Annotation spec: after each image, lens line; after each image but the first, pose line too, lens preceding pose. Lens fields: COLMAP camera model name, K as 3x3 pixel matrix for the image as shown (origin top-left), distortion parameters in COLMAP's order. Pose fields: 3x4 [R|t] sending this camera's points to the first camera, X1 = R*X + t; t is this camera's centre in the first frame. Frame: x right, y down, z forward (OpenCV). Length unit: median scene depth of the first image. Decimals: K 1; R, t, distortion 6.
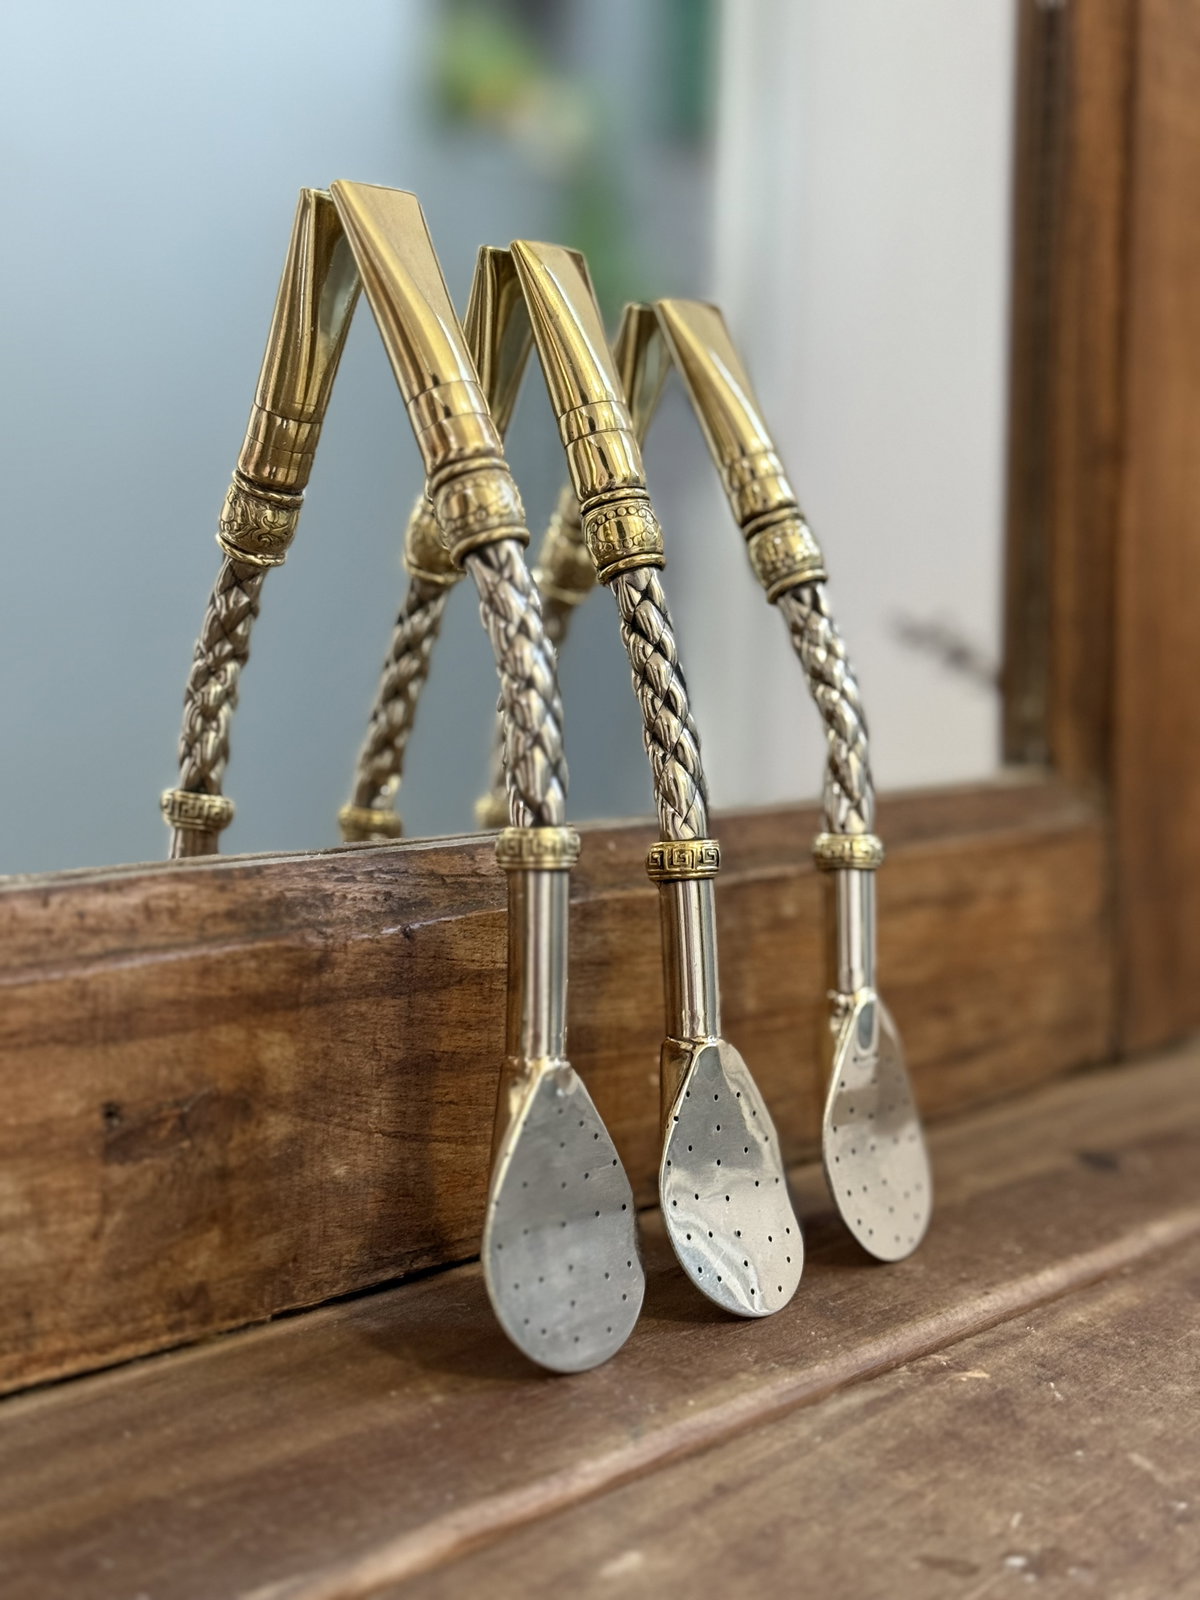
lens RADIAL K [[2287.6, 0, 600.1], [0, 2287.6, 807.7], [0, 0, 1]] dist [0.081058, 0.000000]
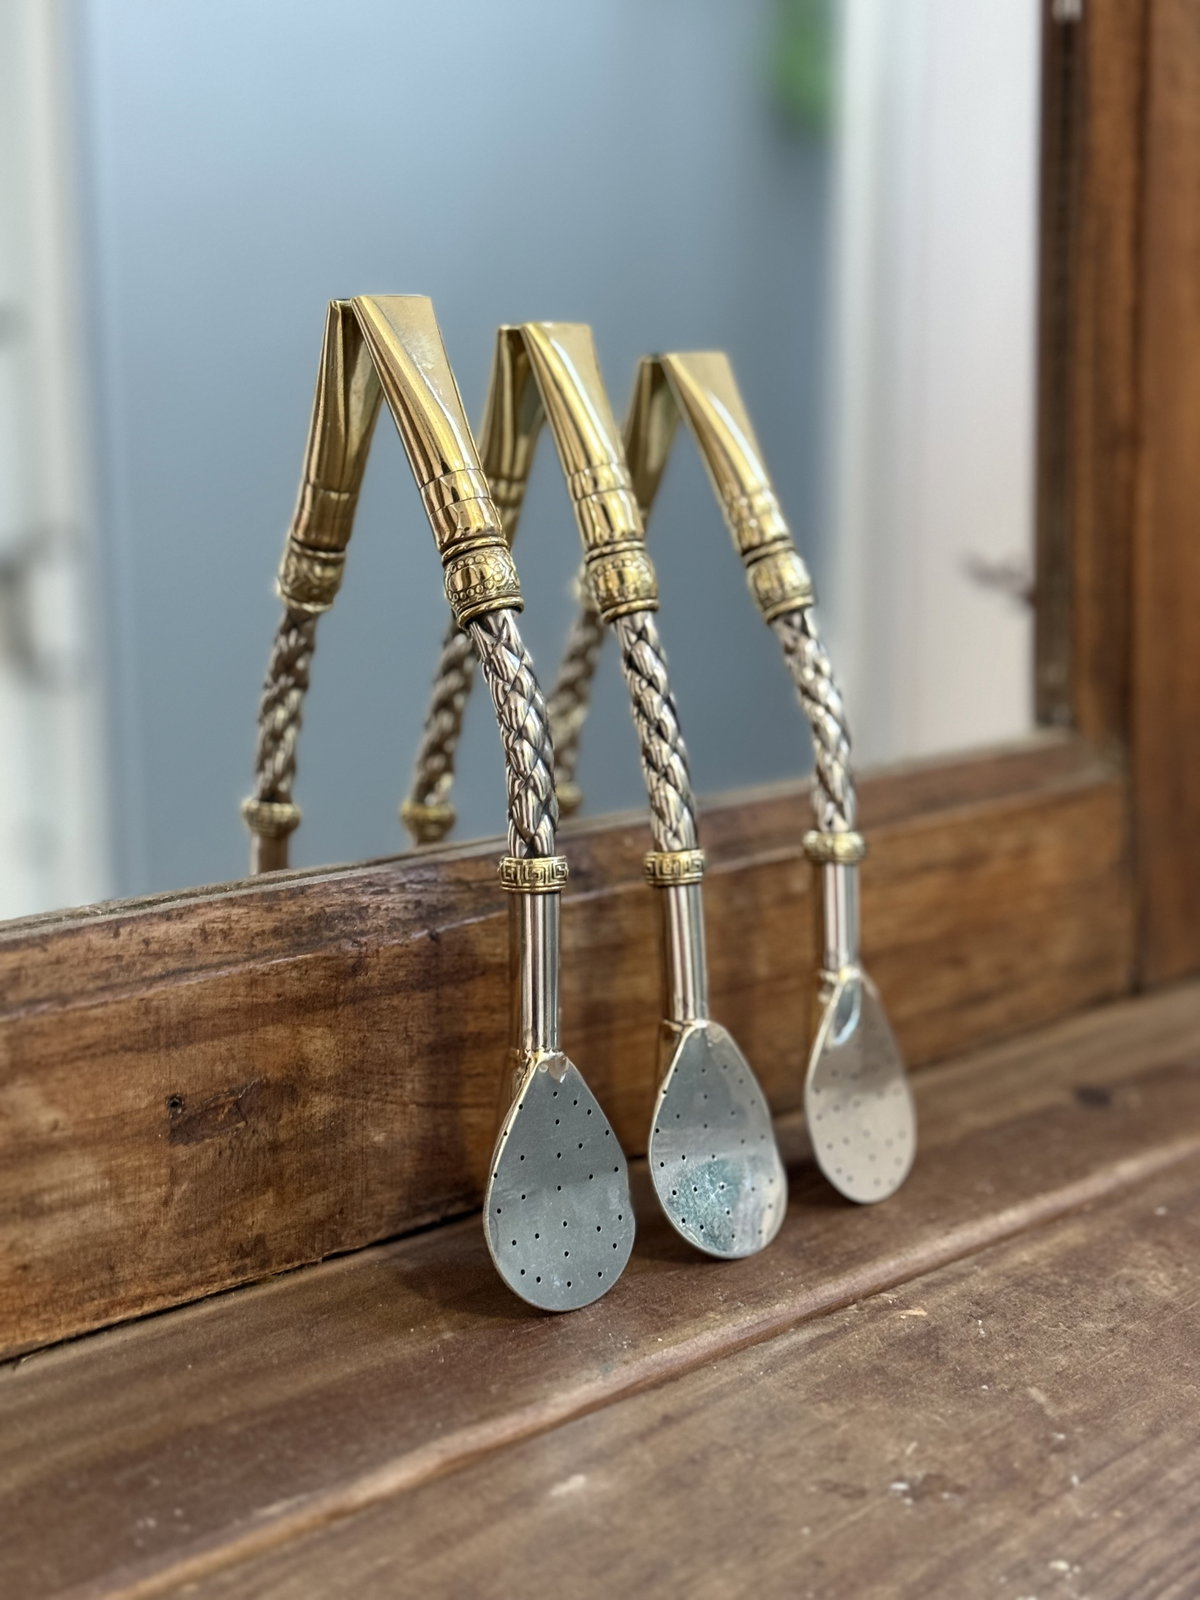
lens RADIAL K [[2287.6, 0, 613.4], [0, 2287.6, 793.3], [0, 0, 1]] dist [0.081058, 0.000000]
pose [[0.994936, -0.008230, -0.100177, 0.130881], [0.016240, 0.996710, 0.079408, -0.114586], [0.099194, -0.080633, 0.991796, -0.158418]]
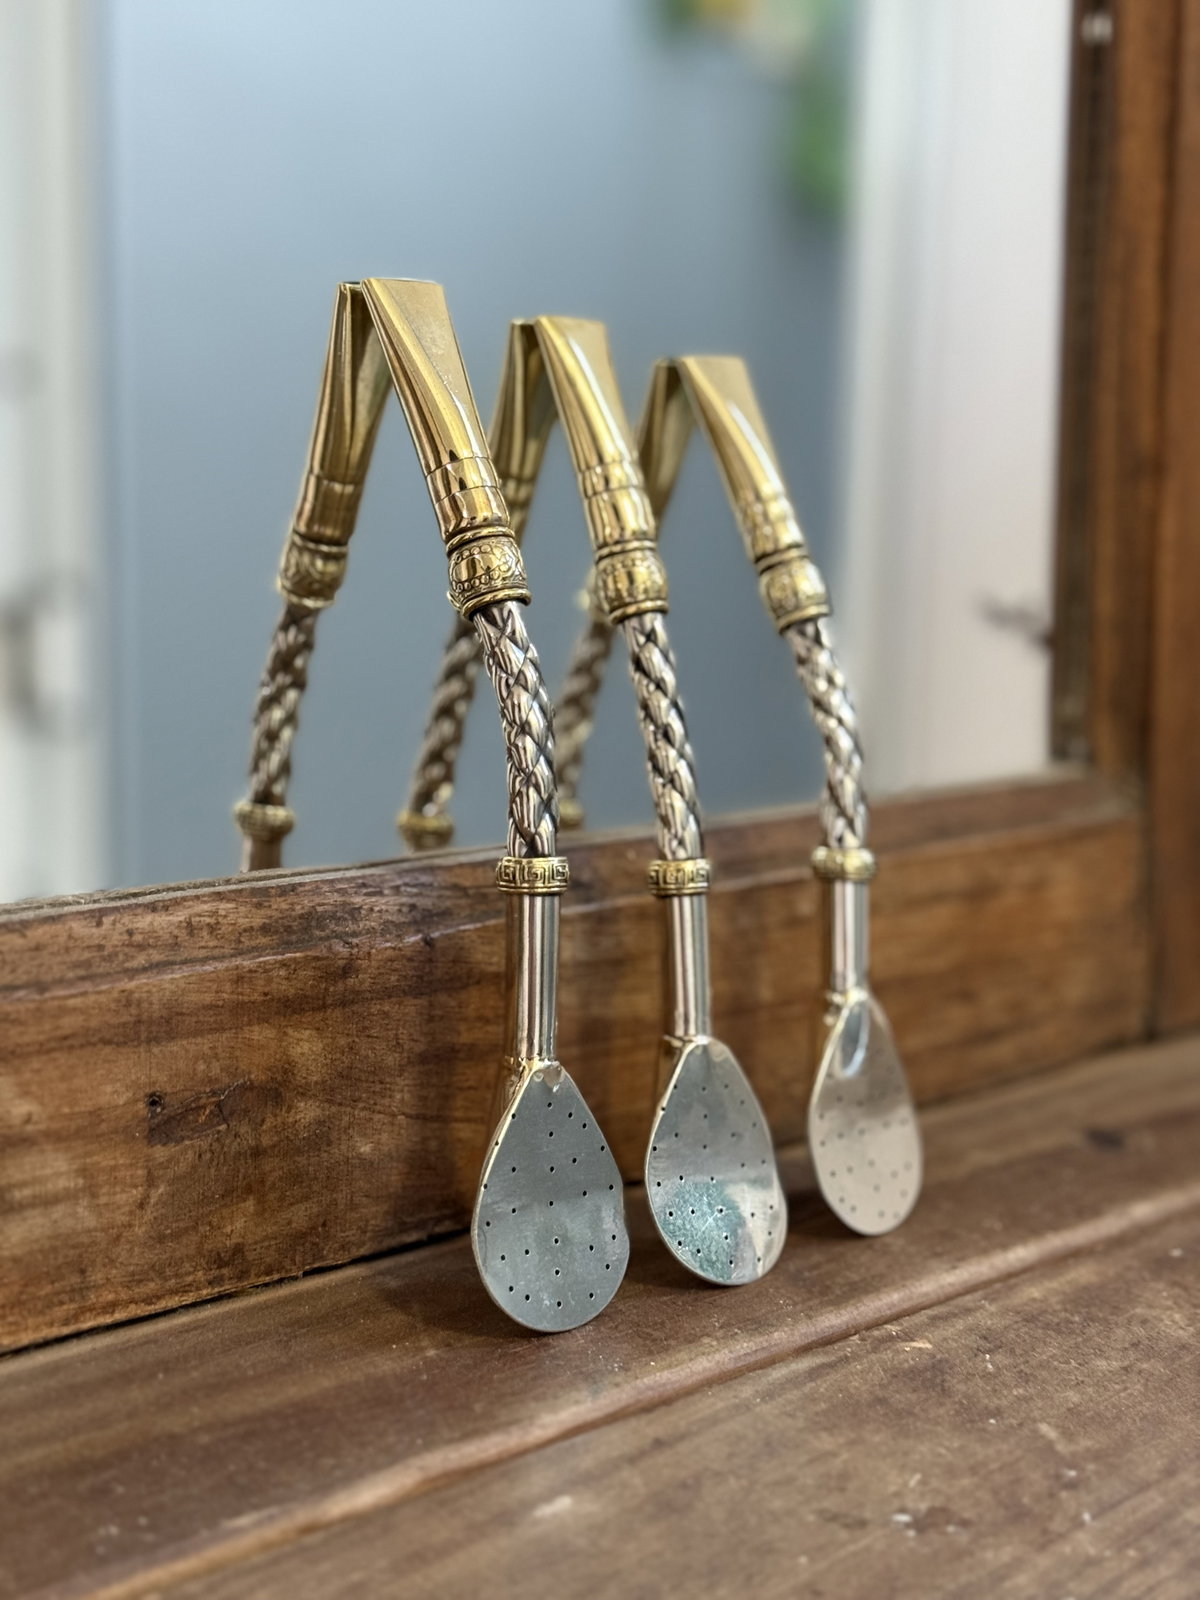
lens RADIAL K [[2287.6, 0, 597.8], [0, 2287.6, 799.6], [0, 0, 1]] dist [0.081058, 0.000000]
pose [[0.994145, 0.012588, -0.107314, 0.125210], [-0.007782, 0.998953, 0.045084, -0.069857], [0.107769, -0.043985, 0.993202, -0.121763]]
